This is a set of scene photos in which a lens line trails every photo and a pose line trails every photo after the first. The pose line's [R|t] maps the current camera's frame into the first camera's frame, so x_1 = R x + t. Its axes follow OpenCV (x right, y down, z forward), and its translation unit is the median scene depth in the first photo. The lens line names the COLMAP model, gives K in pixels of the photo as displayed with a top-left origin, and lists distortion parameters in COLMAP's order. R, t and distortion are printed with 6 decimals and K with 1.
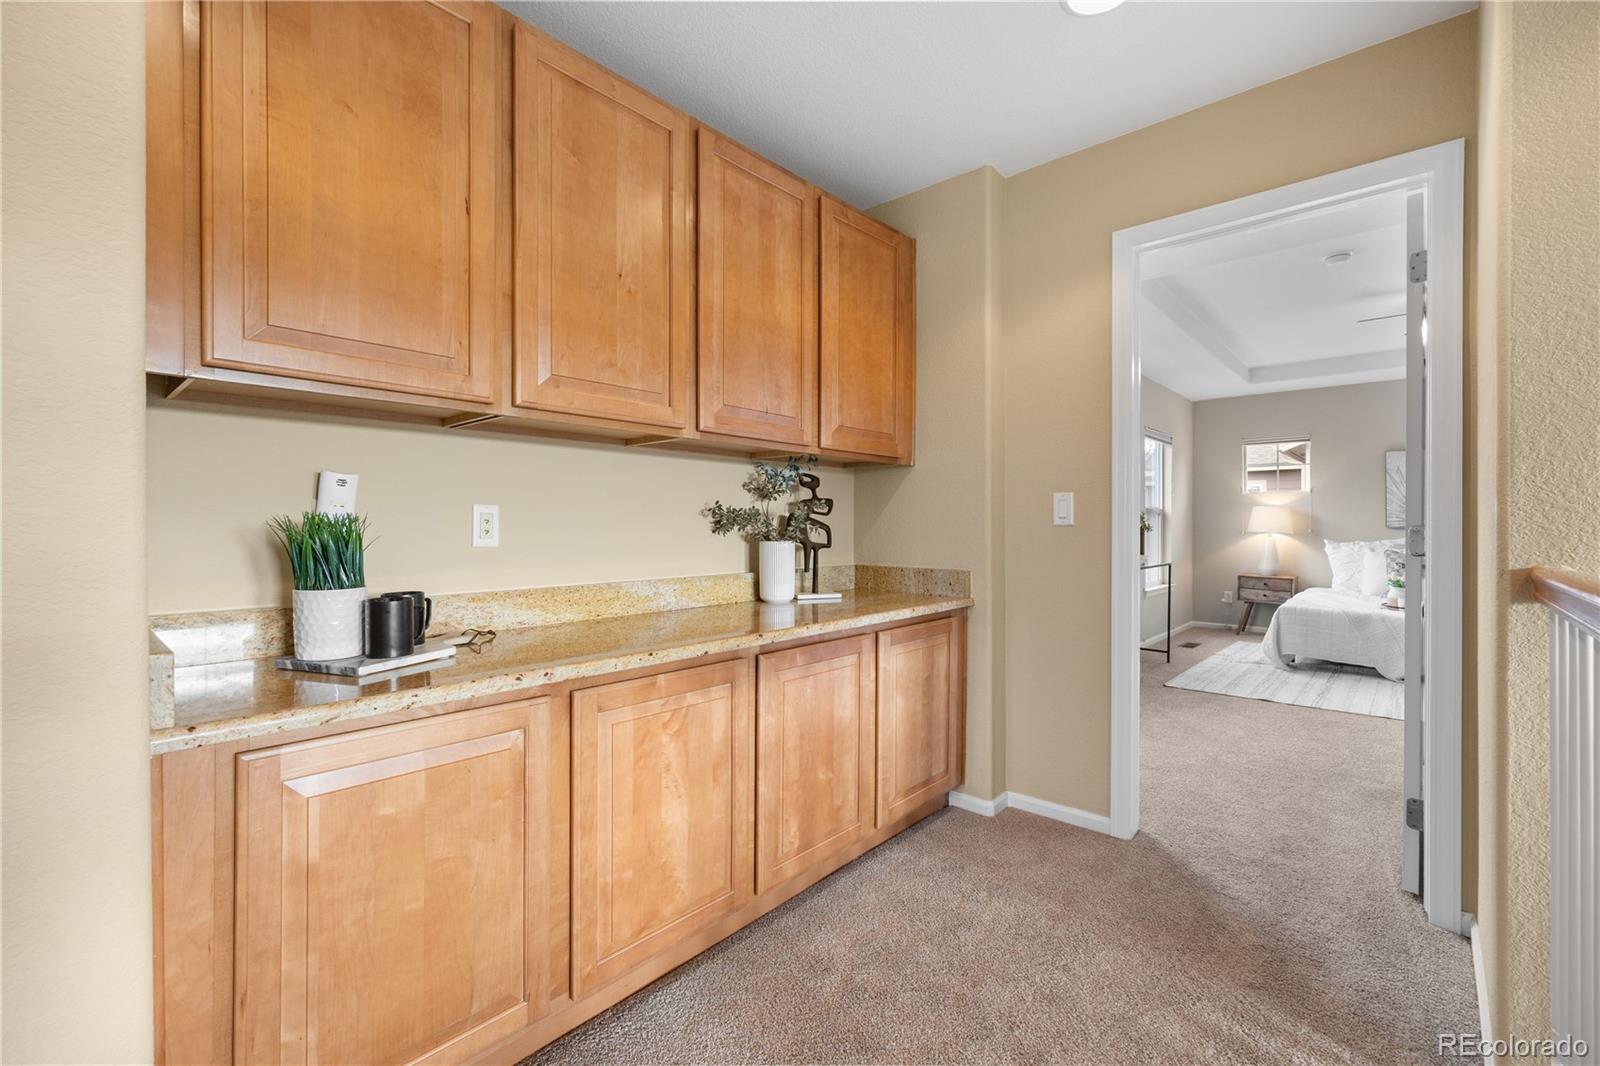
lens RADIAL K [[676.5, 0, 801.7], [0, 676.5, 525.0], [0, 0, 1]] dist [-0.008949, 0.000514]
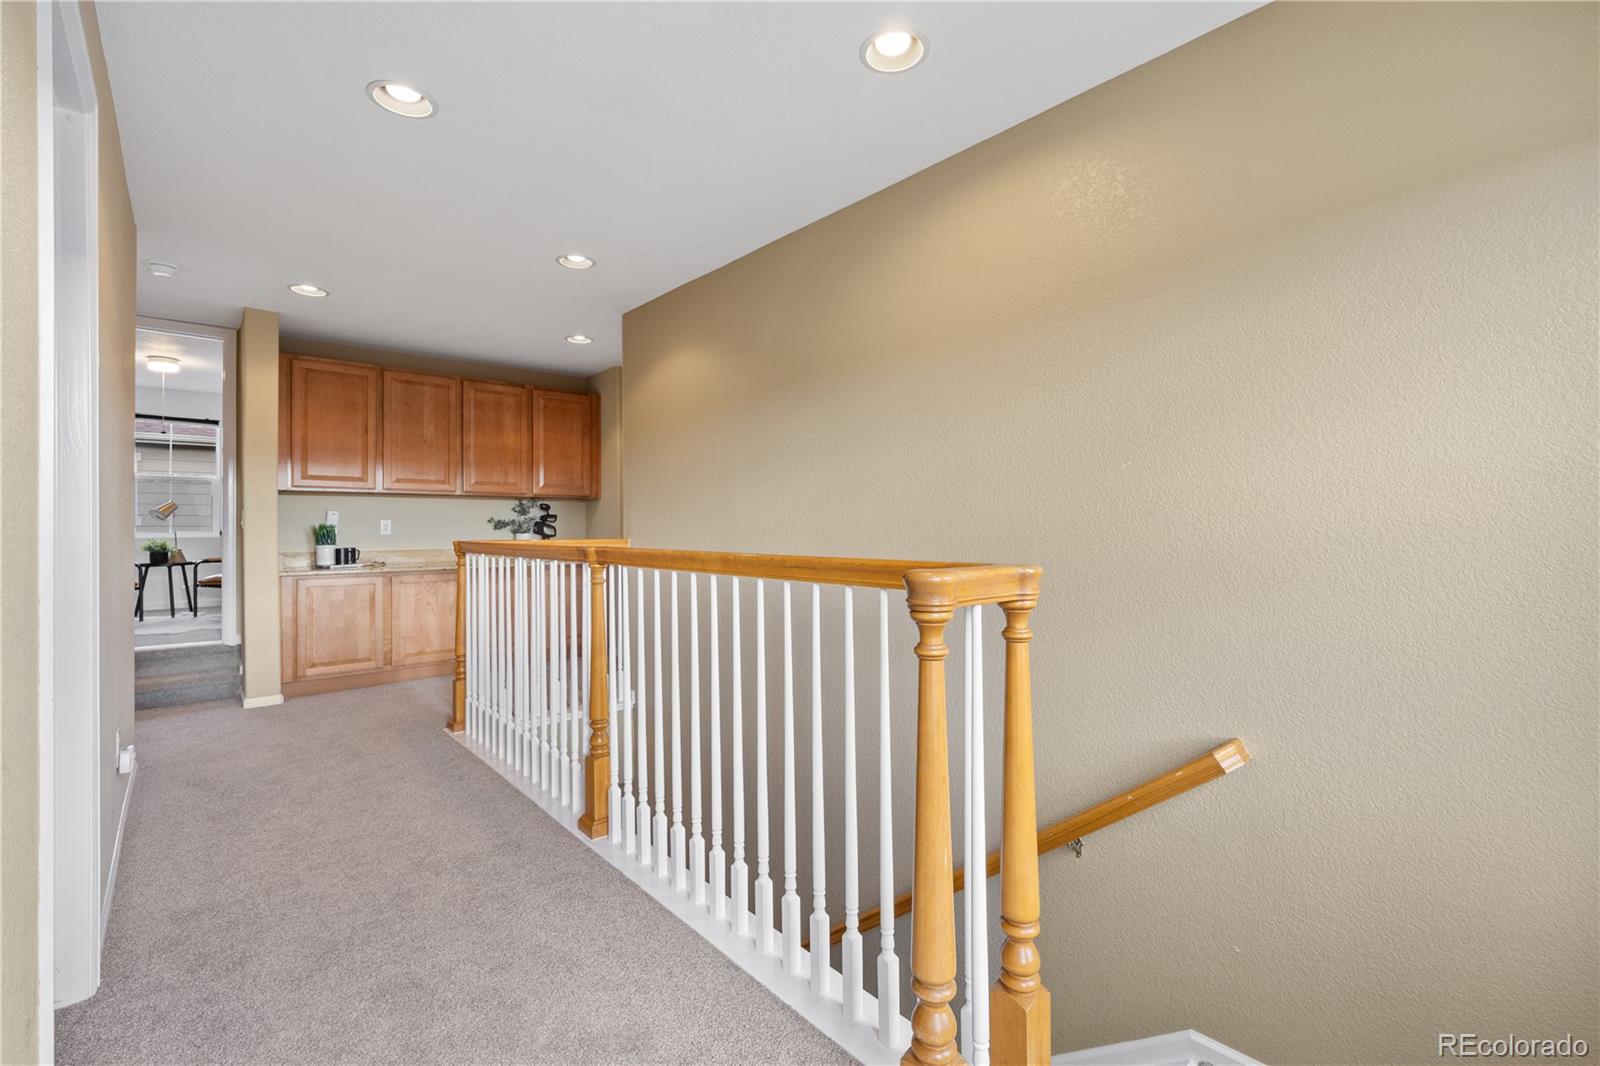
lens RADIAL K [[676.5, 0, 801.7], [0, 676.5, 525.0], [0, 0, 1]] dist [-0.008949, 0.000514]
pose [[0.991806, -0.000960, -0.127746, 1.926909], [0.001172, 0.999998, 0.001585, -0.013002], [0.127744, -0.001722, 0.991806, -1.892548]]
